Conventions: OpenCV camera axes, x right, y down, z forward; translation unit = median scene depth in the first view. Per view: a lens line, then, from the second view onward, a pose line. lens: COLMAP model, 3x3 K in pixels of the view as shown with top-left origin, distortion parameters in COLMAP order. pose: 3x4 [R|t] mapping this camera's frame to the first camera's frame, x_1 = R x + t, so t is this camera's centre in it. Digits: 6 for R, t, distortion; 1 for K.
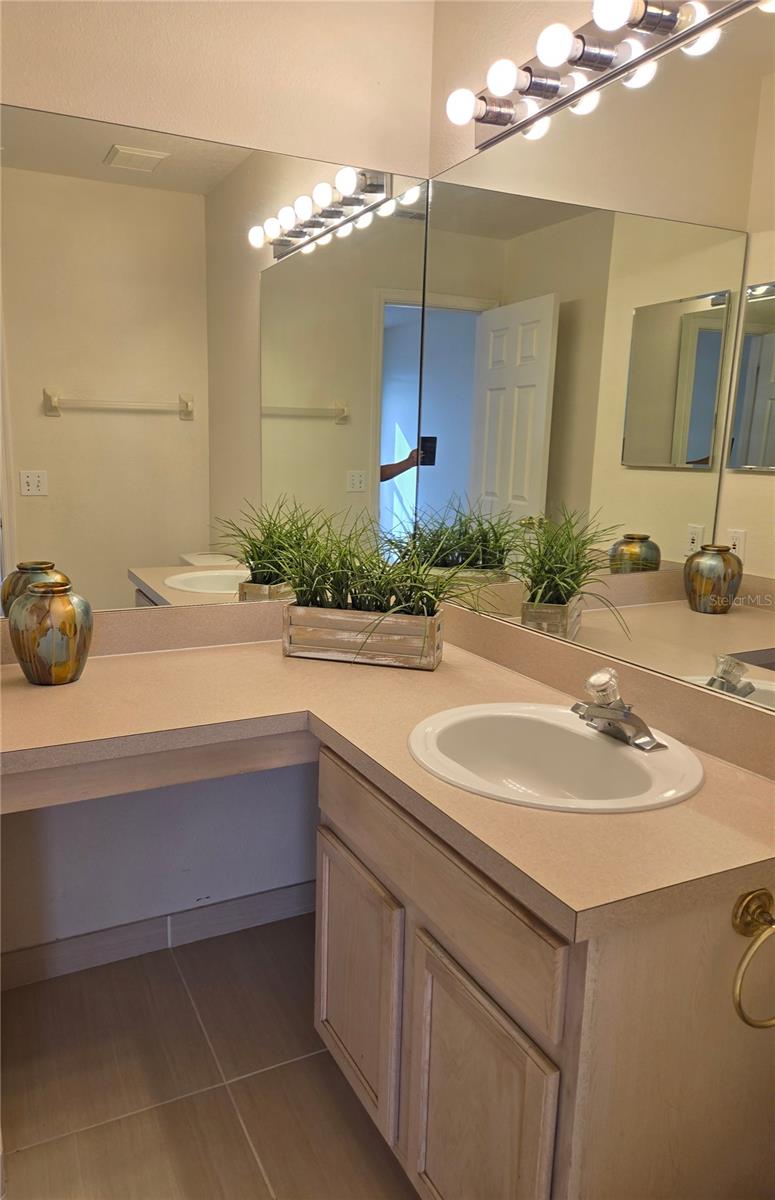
lens RADIAL K [[826.9, 0, 343.6], [0, 826.9, 608.4], [0, 0, 1]] dist [0.086734, -0.099671]
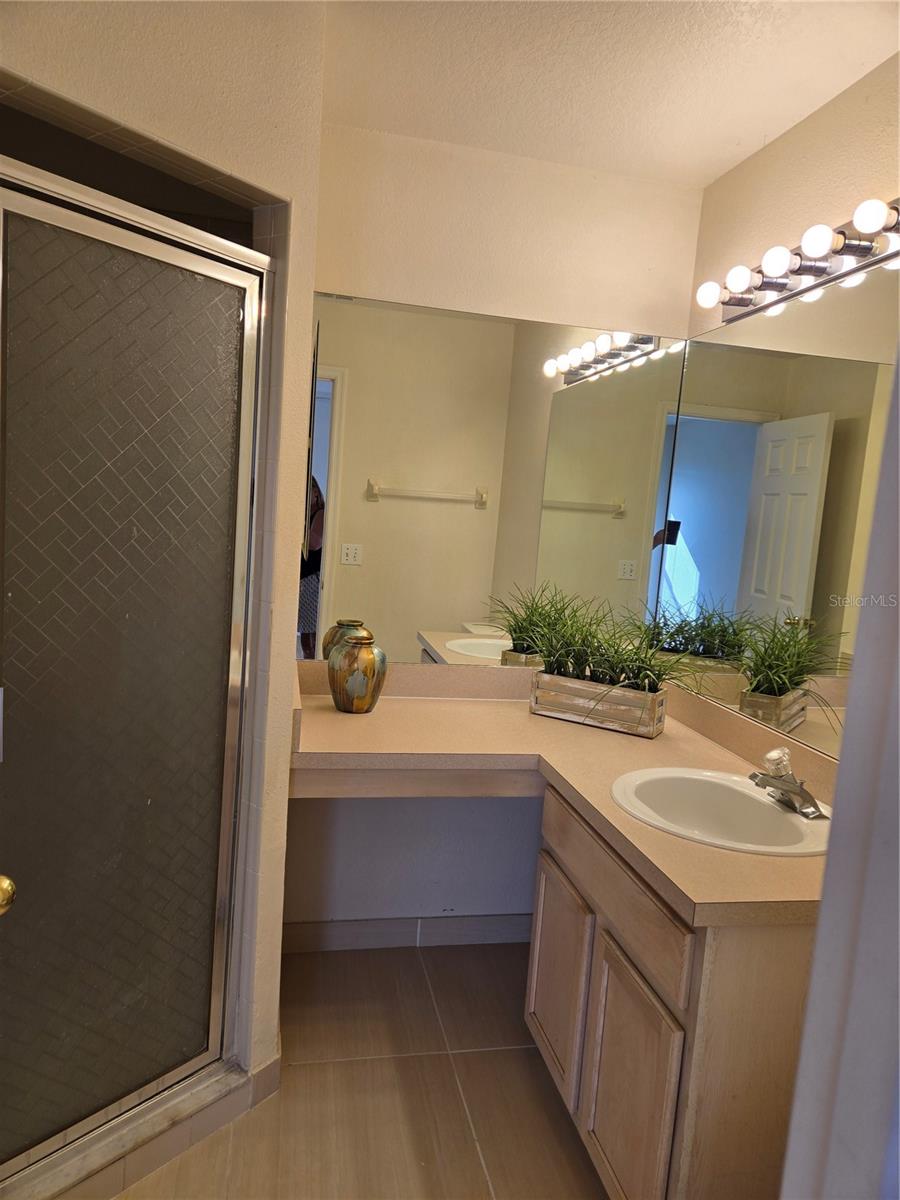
lens RADIAL K [[824.9, 0, 452.3], [0, 824.9, 580.0], [0, 0, 1]] dist [0.024500, -0.028565]
pose [[0.972962, 0.076363, -0.217975, 0.070090], [-0.102507, 0.988491, -0.111257, 0.010810], [0.206970, 0.130593, 0.969592, -0.248628]]
